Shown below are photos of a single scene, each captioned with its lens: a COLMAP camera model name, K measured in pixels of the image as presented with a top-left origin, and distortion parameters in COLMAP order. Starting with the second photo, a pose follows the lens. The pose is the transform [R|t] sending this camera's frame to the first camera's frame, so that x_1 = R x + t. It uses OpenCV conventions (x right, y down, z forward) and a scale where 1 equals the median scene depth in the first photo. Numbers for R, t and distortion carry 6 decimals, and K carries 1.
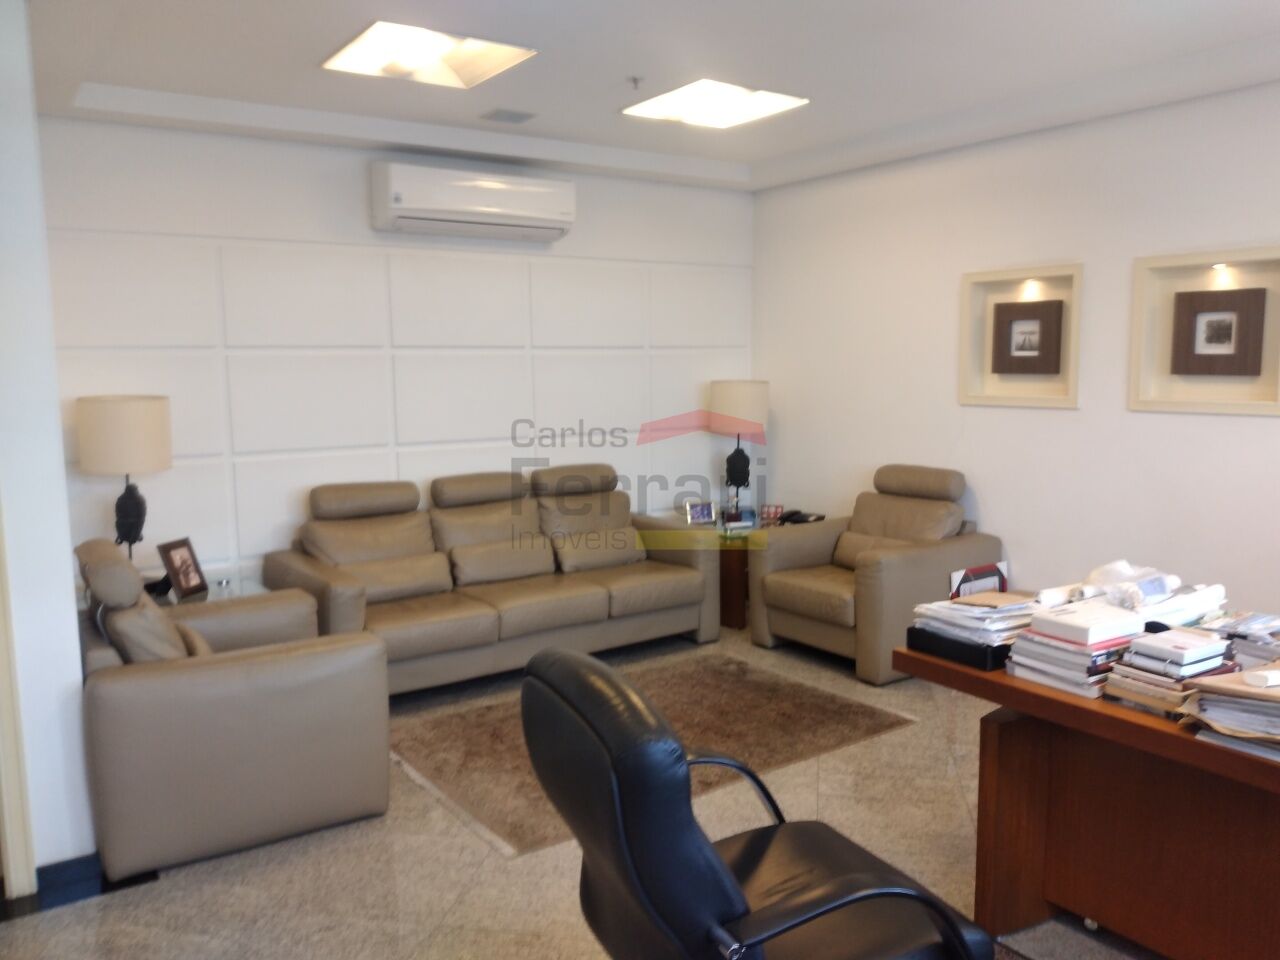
lens RADIAL K [[1015.9, 0, 635.4], [0, 1015.9, 487.0], [0, 0, 1]] dist [0.045653, -0.025297]
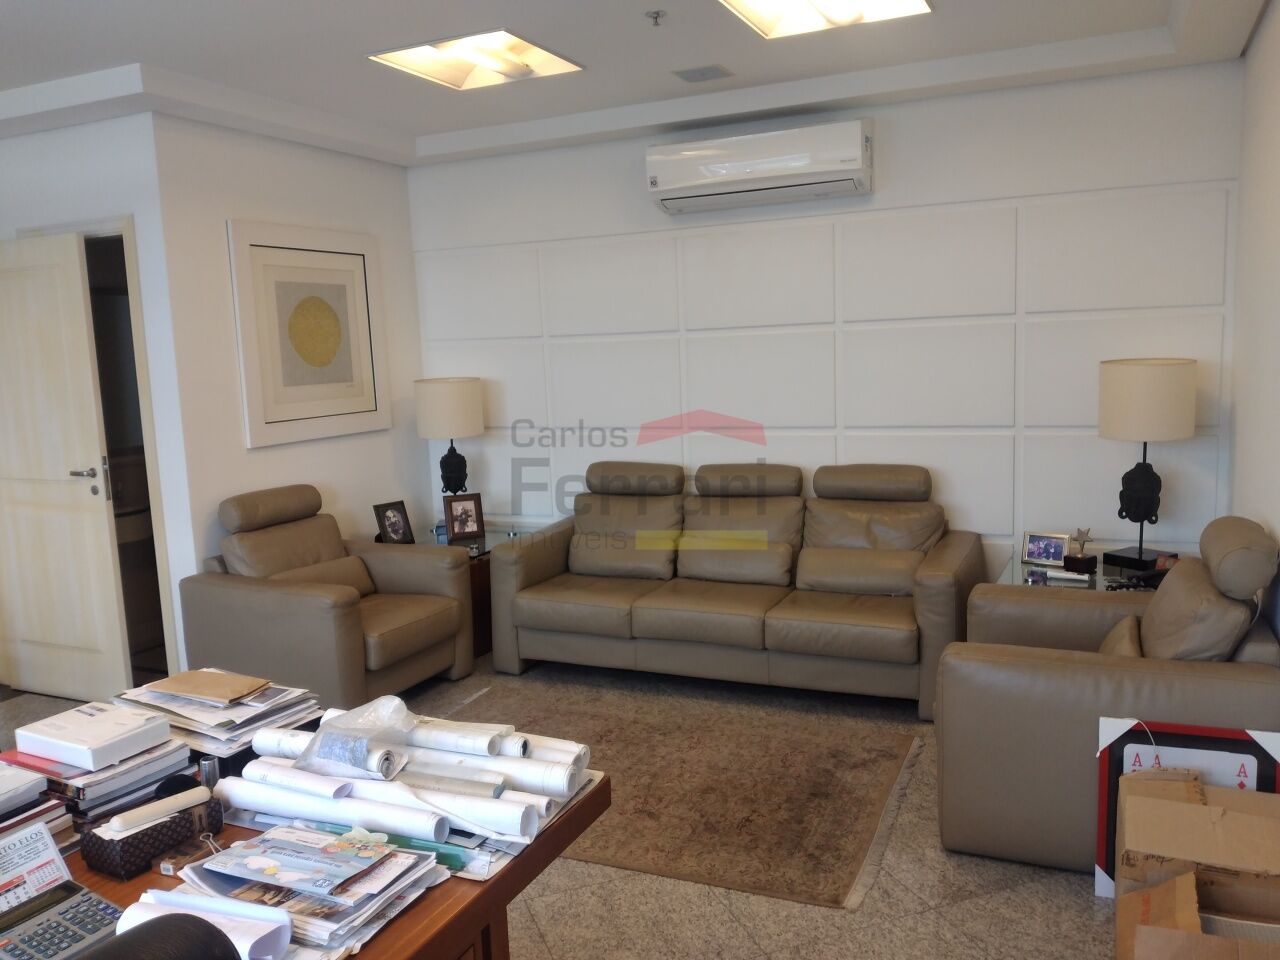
lens RADIAL K [[1015.9, 0, 638.8], [0, 1015.9, 477.6], [0, 0, 1]] dist [0.045653, -0.025297]
pose [[0.502851, 0.100727, -0.858484, 0.643614], [-0.076534, 0.994474, 0.071854, -0.065550], [0.860978, 0.029572, 0.507782, 0.489322]]
